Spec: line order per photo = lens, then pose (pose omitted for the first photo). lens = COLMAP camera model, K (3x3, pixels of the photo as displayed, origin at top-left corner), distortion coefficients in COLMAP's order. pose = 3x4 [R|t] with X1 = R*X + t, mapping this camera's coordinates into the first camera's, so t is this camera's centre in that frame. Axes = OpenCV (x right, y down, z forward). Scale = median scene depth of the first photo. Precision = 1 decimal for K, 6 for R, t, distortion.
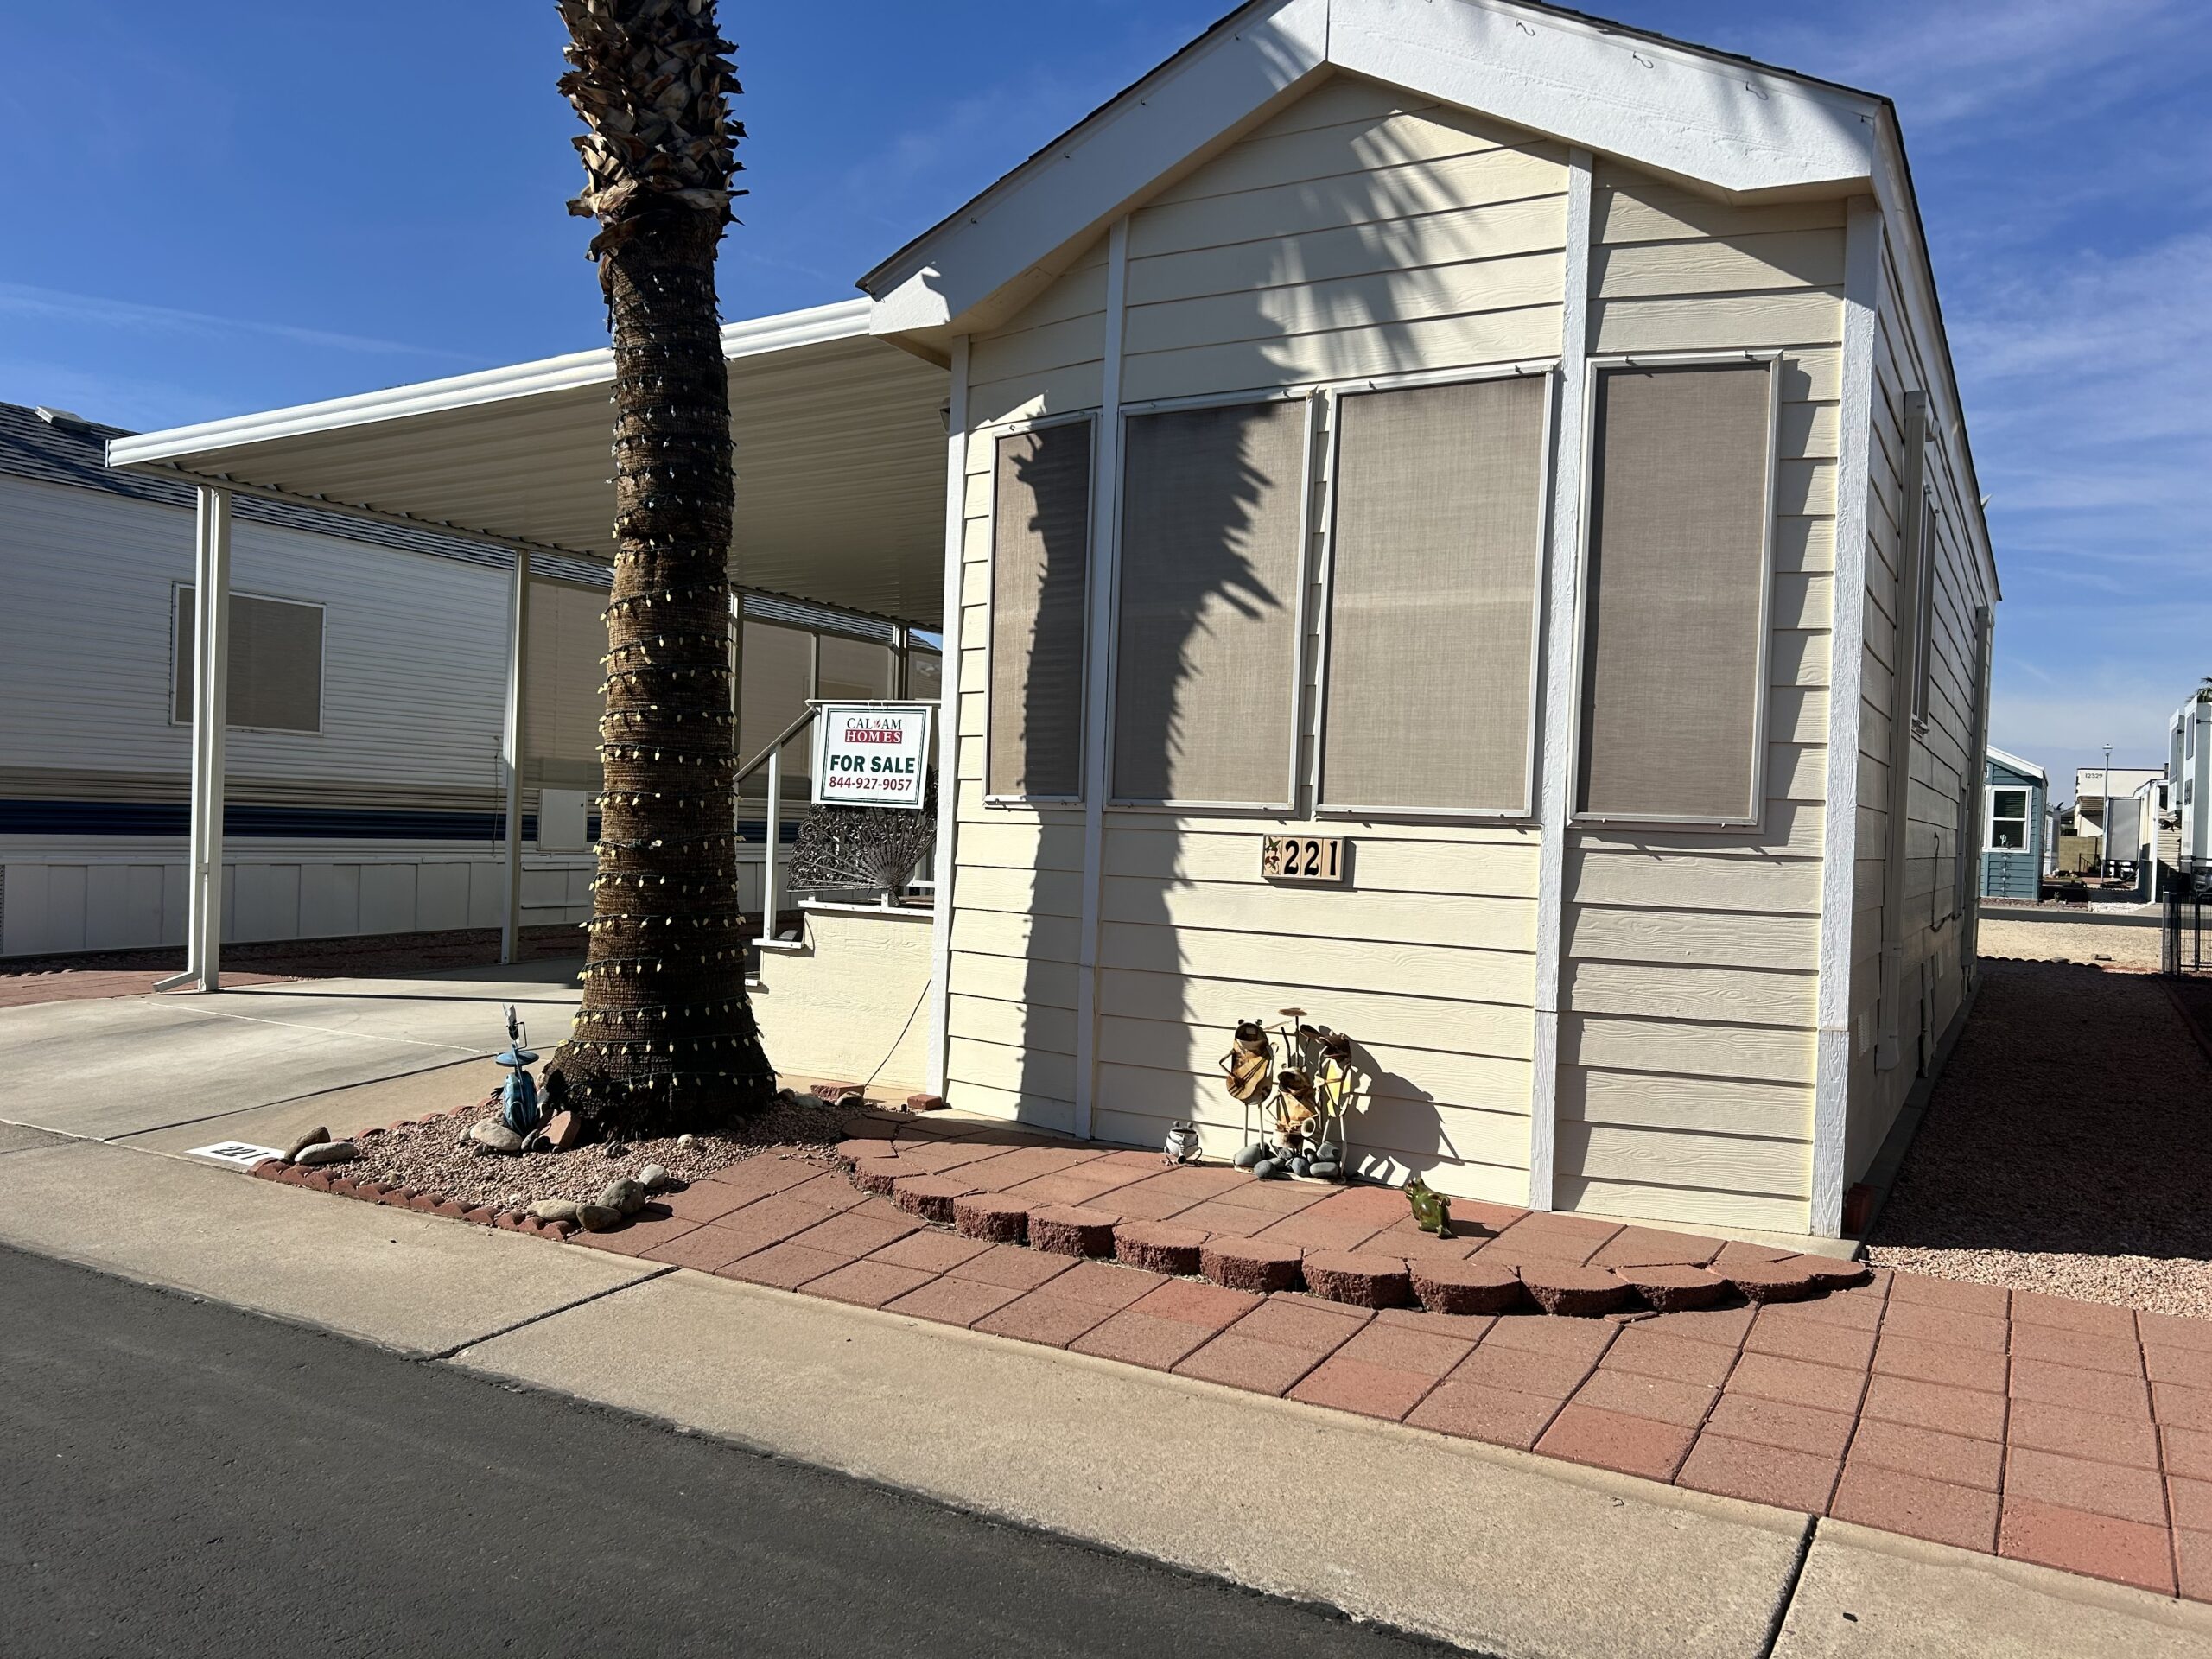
lens RADIAL K [[1654.2, 0, 1125.6], [0, 1654.2, 837.3], [0, 0, 1]] dist [0.056921, -0.062560]
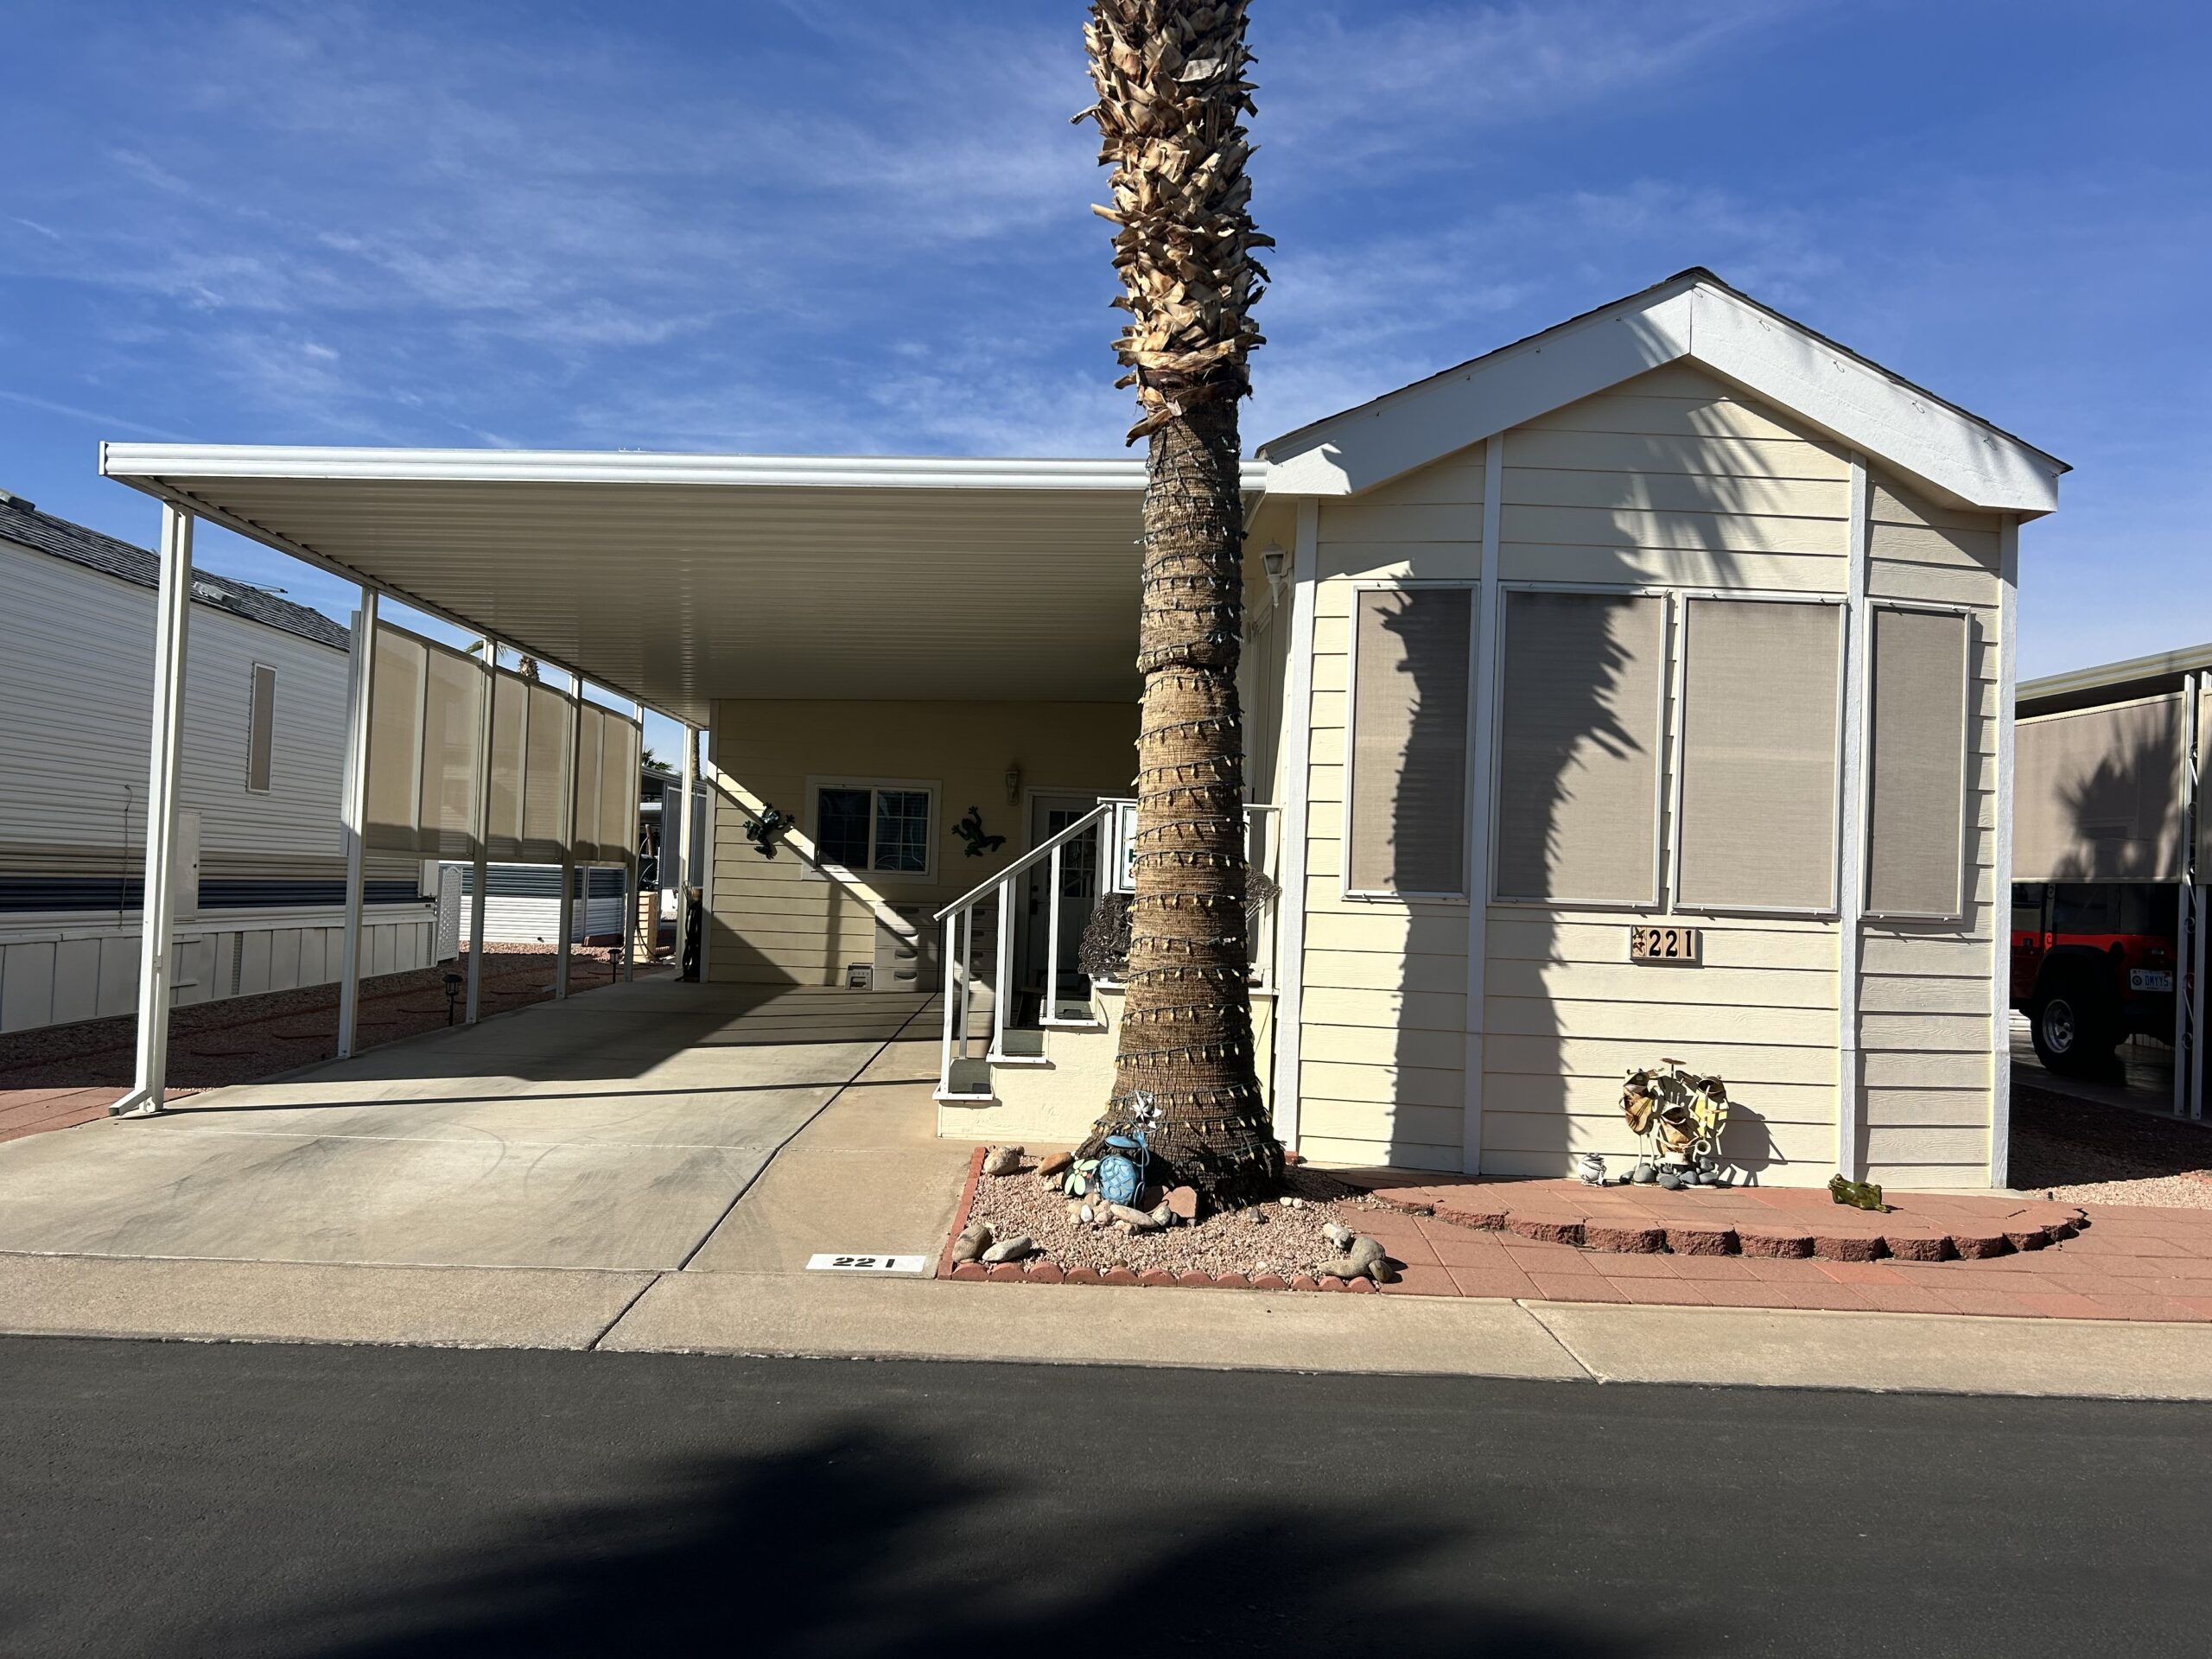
lens RADIAL K [[1654.2, 0, 1113.1], [0, 1654.2, 829.9], [0, 0, 1]] dist [0.056921, -0.062560]
pose [[0.860809, 0.013466, 0.508750, -0.943539], [-0.000716, 0.999681, -0.025248, -0.043773], [-0.508928, 0.021370, 0.860544, 0.079756]]
